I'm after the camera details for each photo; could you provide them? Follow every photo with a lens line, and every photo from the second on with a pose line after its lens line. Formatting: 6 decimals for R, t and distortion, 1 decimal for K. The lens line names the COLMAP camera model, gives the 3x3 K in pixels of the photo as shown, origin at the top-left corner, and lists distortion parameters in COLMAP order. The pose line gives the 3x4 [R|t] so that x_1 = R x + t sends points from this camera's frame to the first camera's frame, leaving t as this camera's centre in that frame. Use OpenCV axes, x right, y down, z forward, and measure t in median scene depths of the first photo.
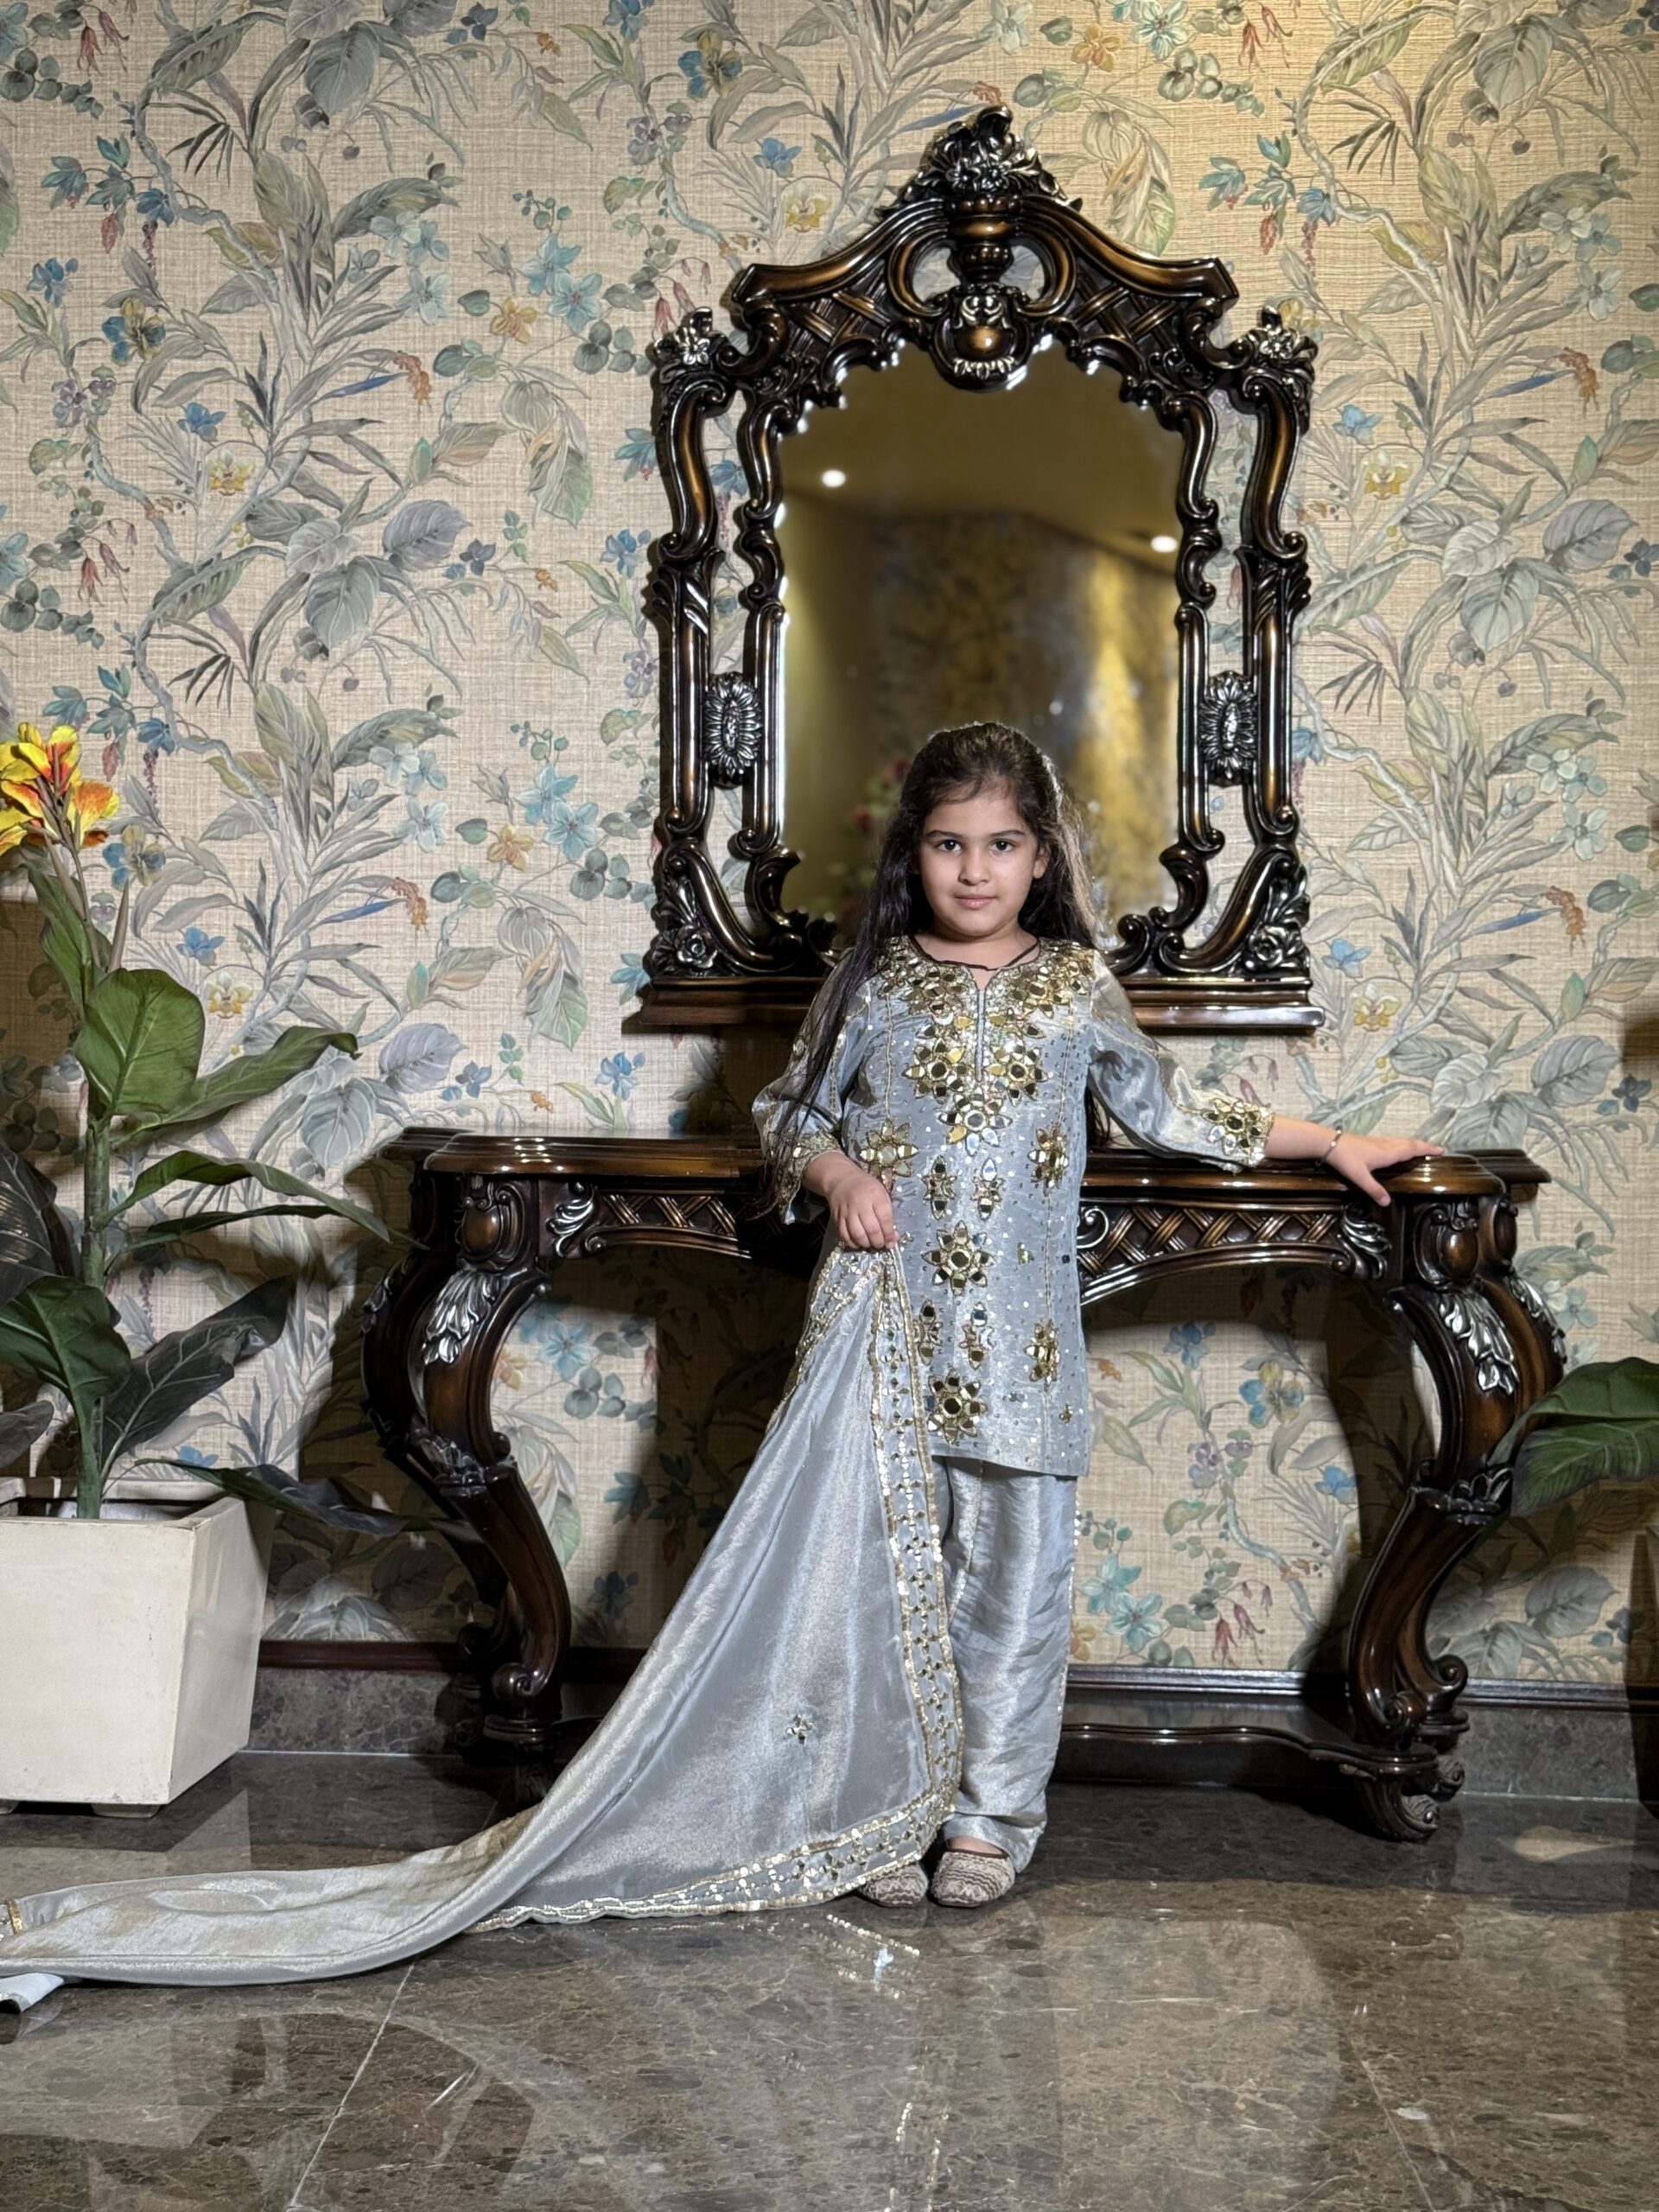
lens RADIAL K [[3157.5, 0, 835.5], [0, 3157.5, 1123.6], [0, 0, 1]] dist [0.096668, 0.000000]
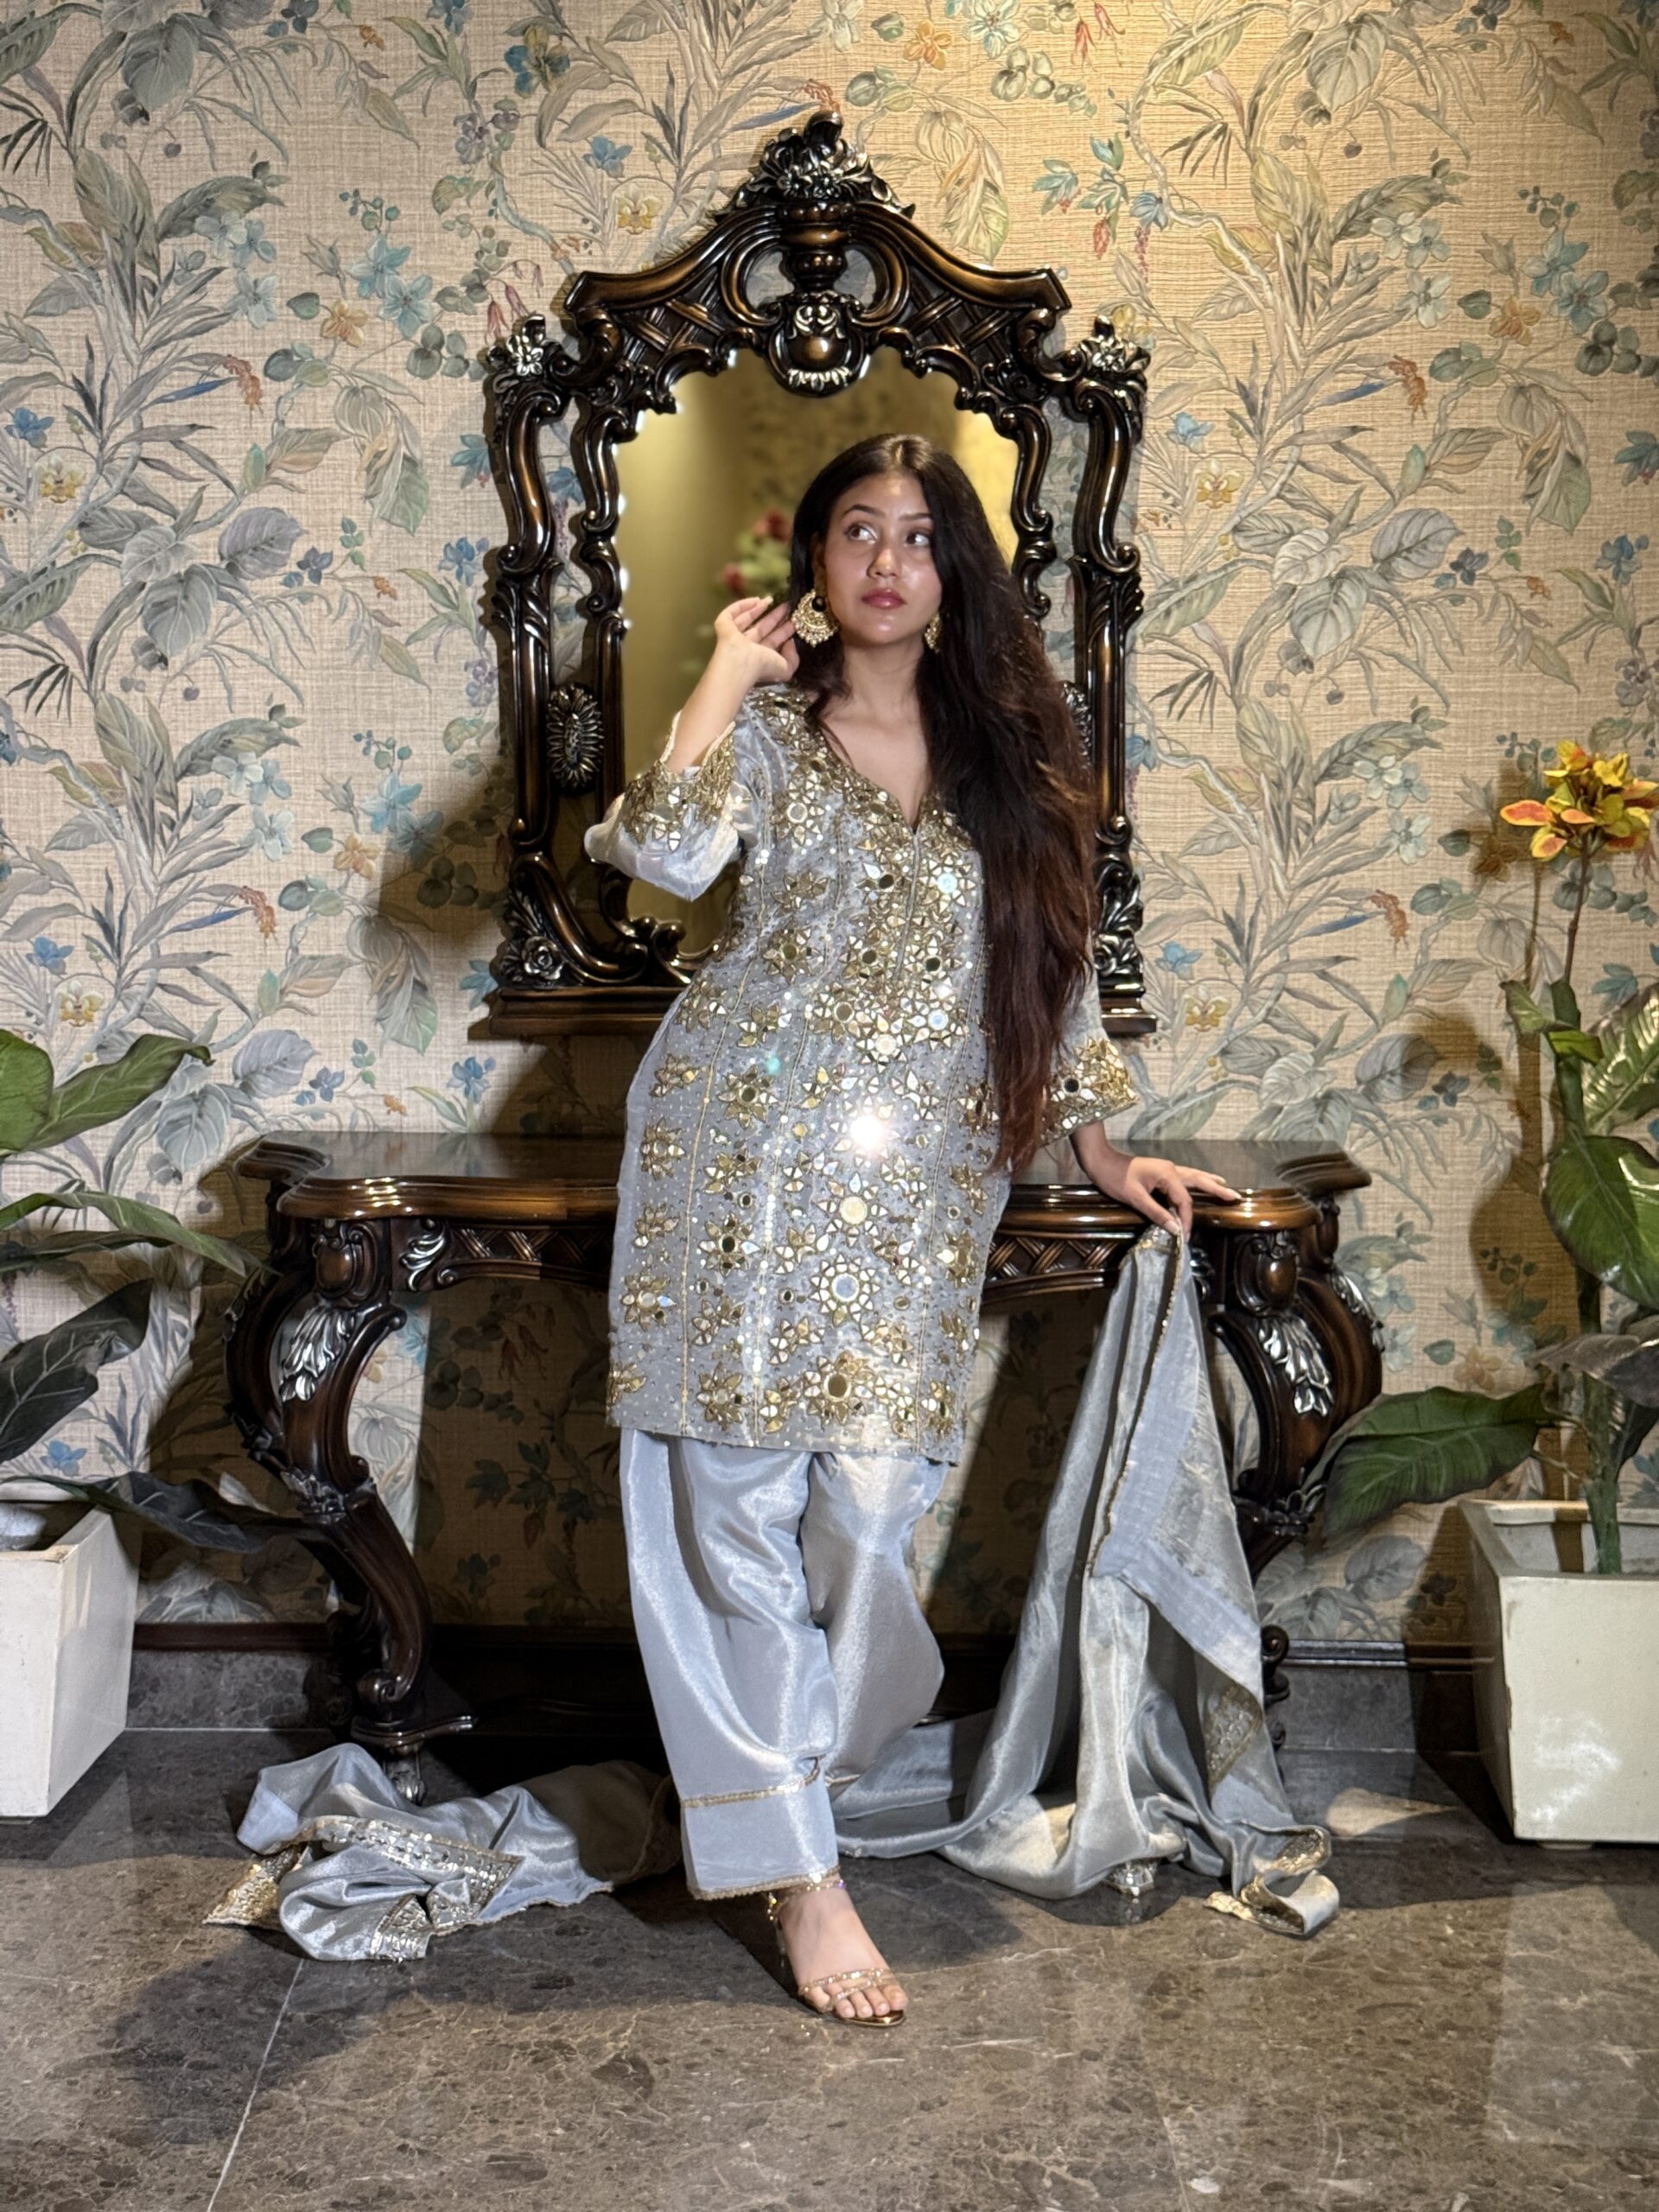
lens RADIAL K [[3157.5, 0, 850.0], [0, 3157.5, 1110.9], [0, 0, 1]] dist [0.096668, 0.000000]
pose [[0.999349, -0.013402, 0.033500, 0.019960], [0.009363, 0.992974, 0.117961, -0.125823], [-0.034845, -0.117571, 0.992453, -0.019106]]
